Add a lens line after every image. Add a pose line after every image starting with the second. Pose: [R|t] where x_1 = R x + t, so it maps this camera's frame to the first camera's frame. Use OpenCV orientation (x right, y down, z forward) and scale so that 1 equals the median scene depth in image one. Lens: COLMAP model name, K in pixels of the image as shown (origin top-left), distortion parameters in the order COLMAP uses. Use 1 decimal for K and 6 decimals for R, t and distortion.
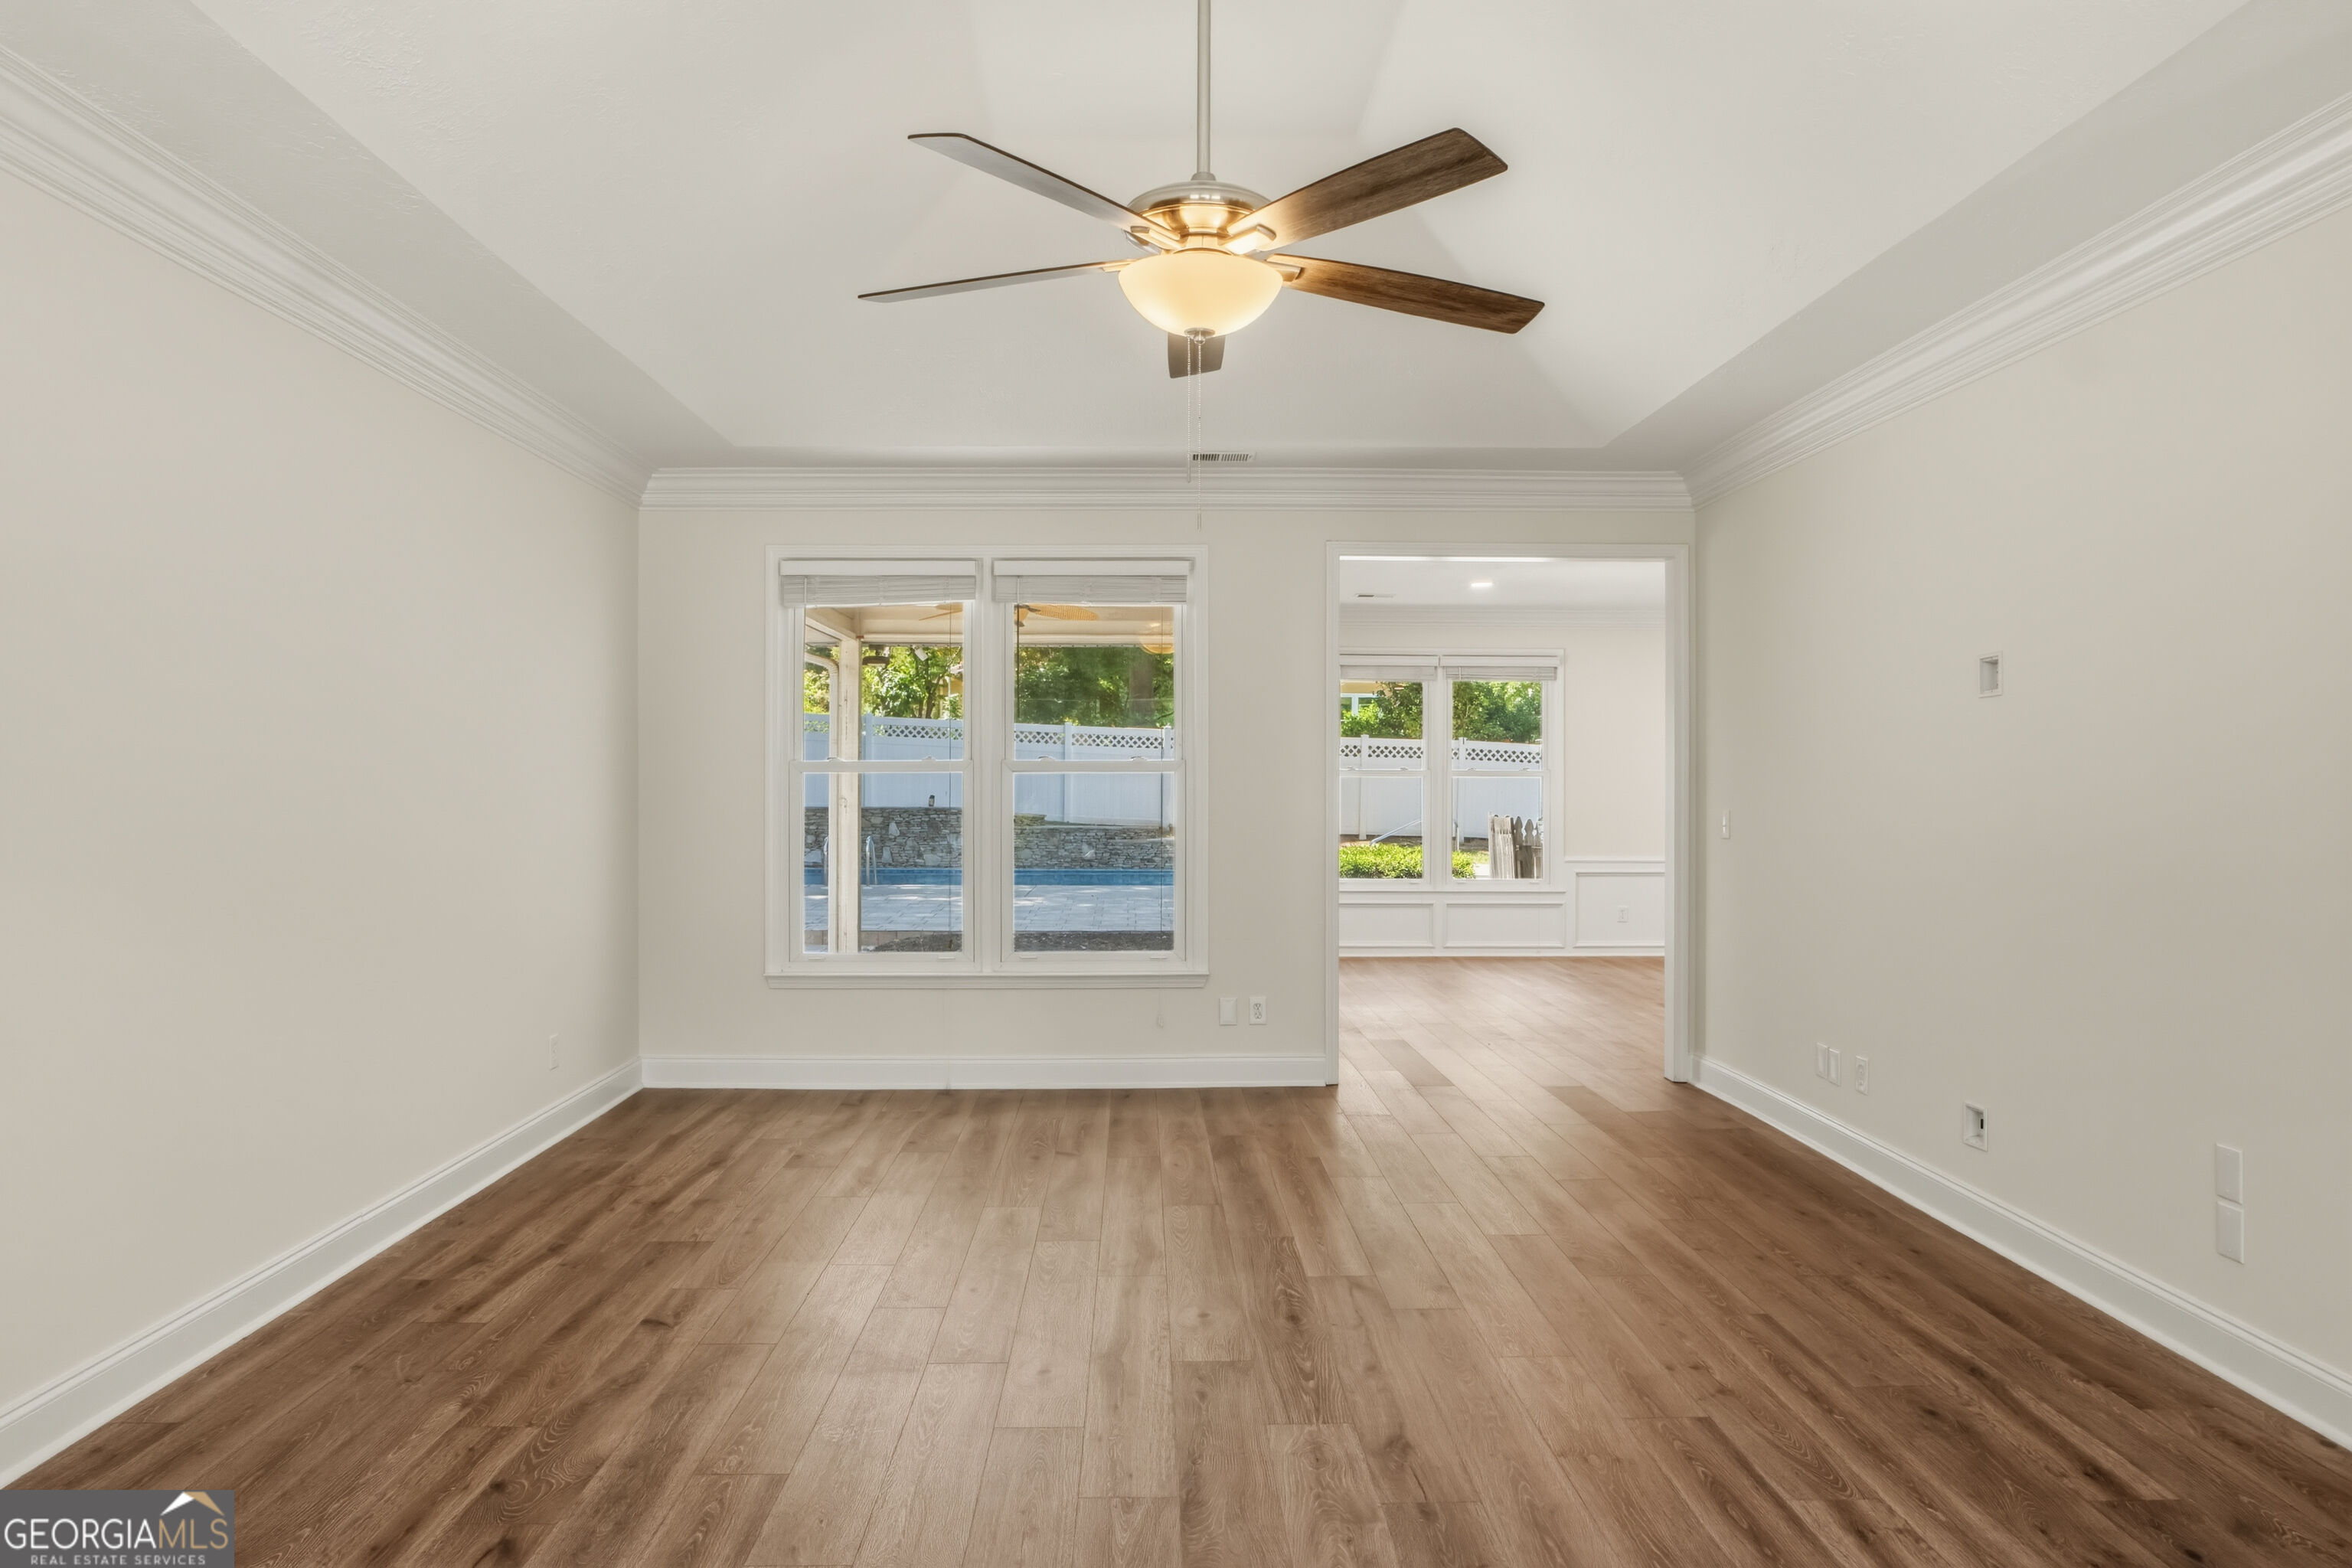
lens RADIAL K [[1488.5, 0, 1172.6], [0, 1488.5, 775.2], [0, 0, 1]] dist [-0.034416, 0.005054]
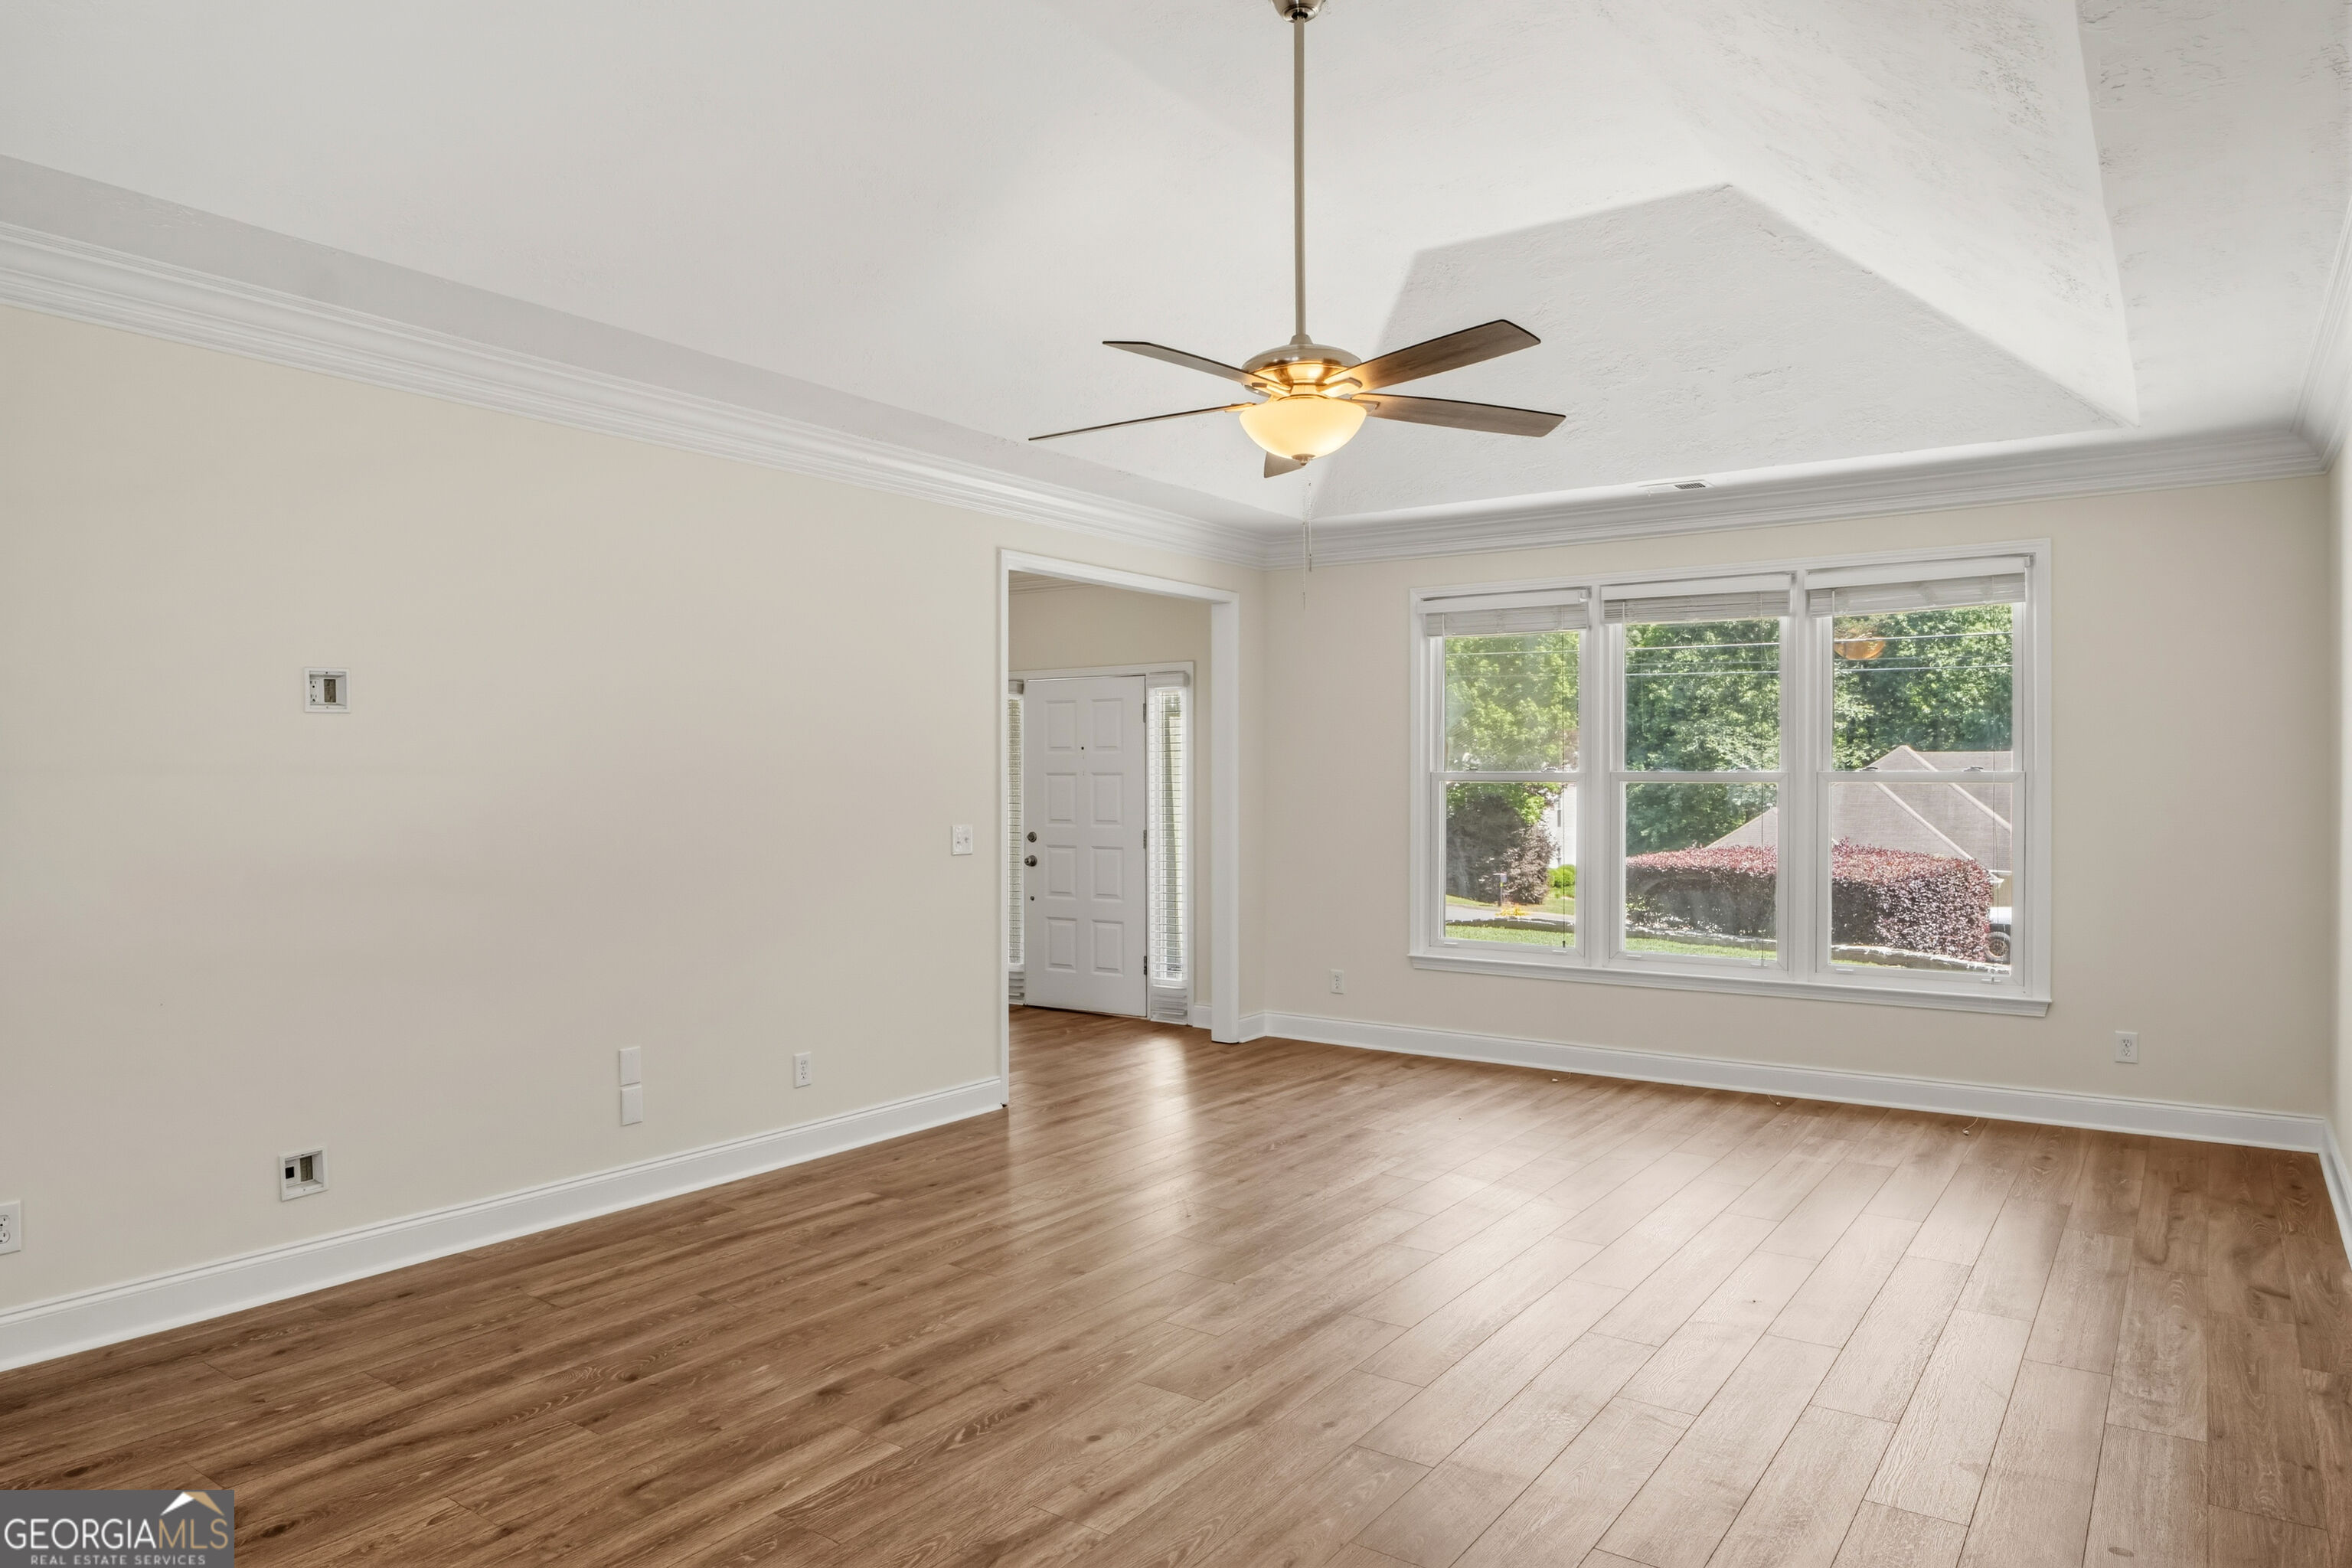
lens RADIAL K [[1488.5, 0, 1172.6], [0, 1488.5, 775.2], [0, 0, 1]] dist [-0.034416, 0.005054]
pose [[-0.804541, -0.002574, 0.593891, -0.480107], [-0.002293, 0.999997, 0.001227, -0.016644], [-0.593892, -0.000375, -0.804544, 1.532379]]
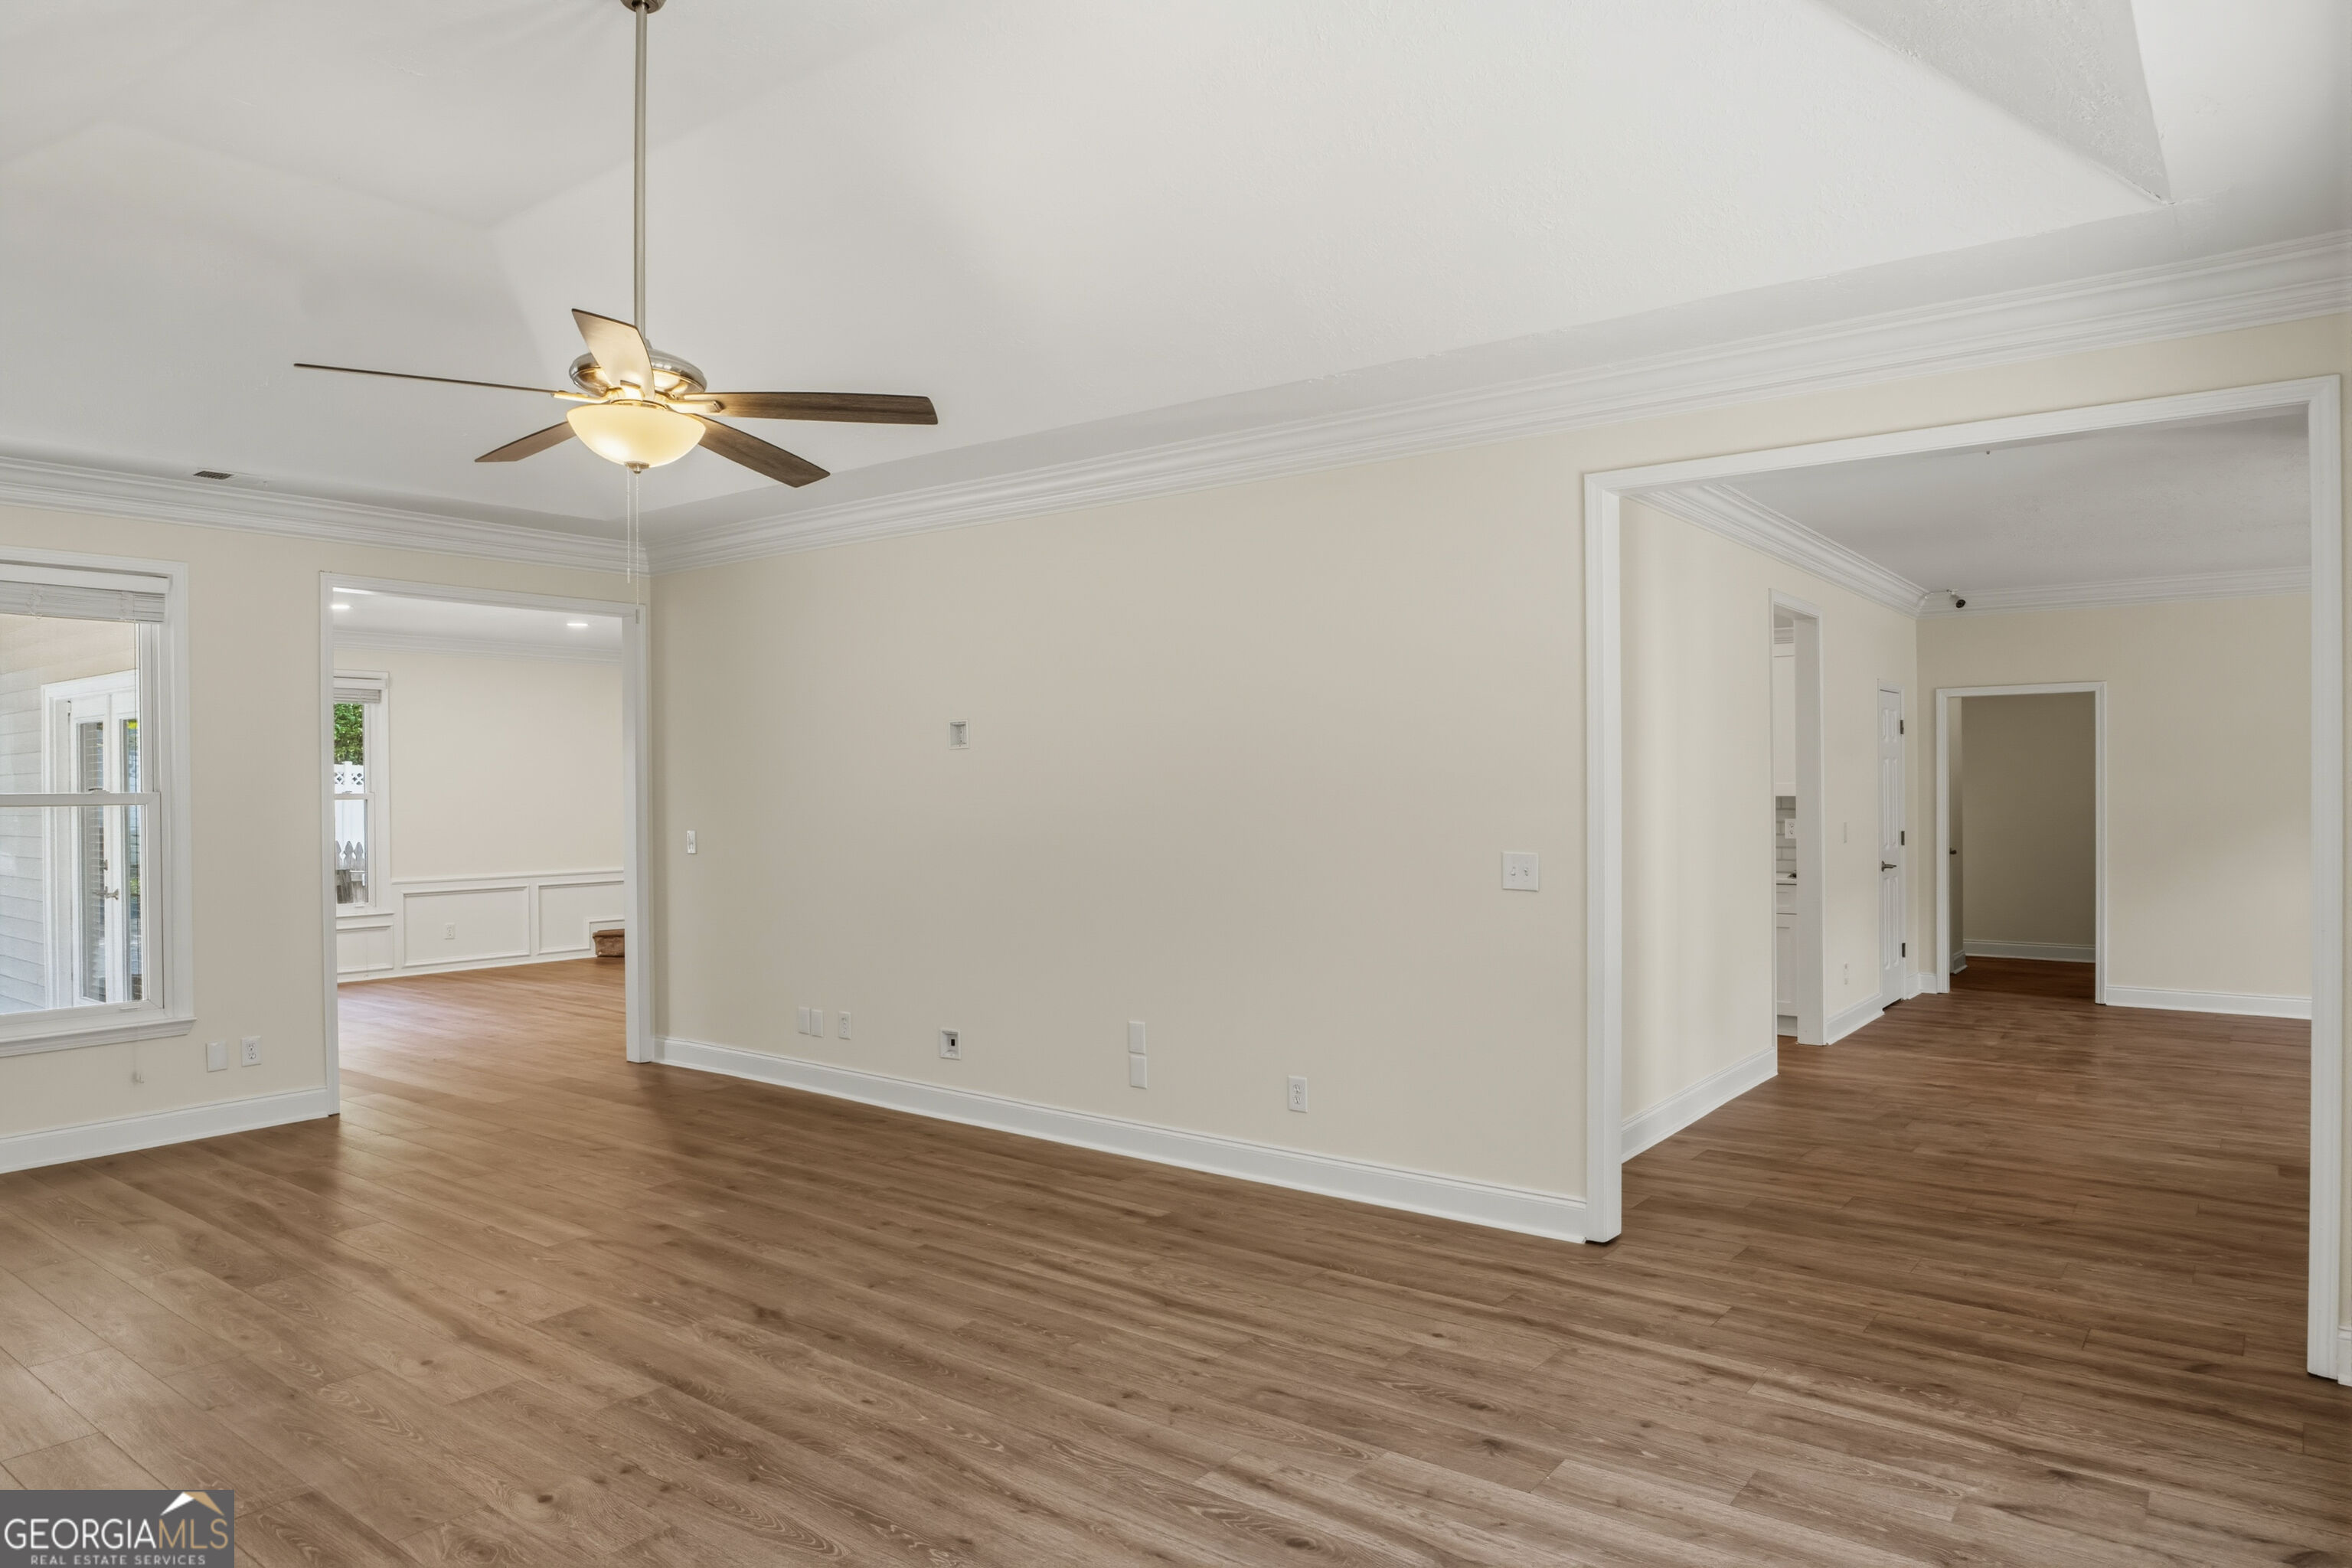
lens RADIAL K [[1476.1, 0, 1168.7], [0, 1476.1, 788.8], [0, 0, 1]] dist [-0.042037, 0.002257]
pose [[0.631258, -0.007304, 0.775538, -0.478378], [0.006068, 0.999972, 0.004478, -0.020388], [-0.775549, 0.001879, 0.631285, -0.092717]]
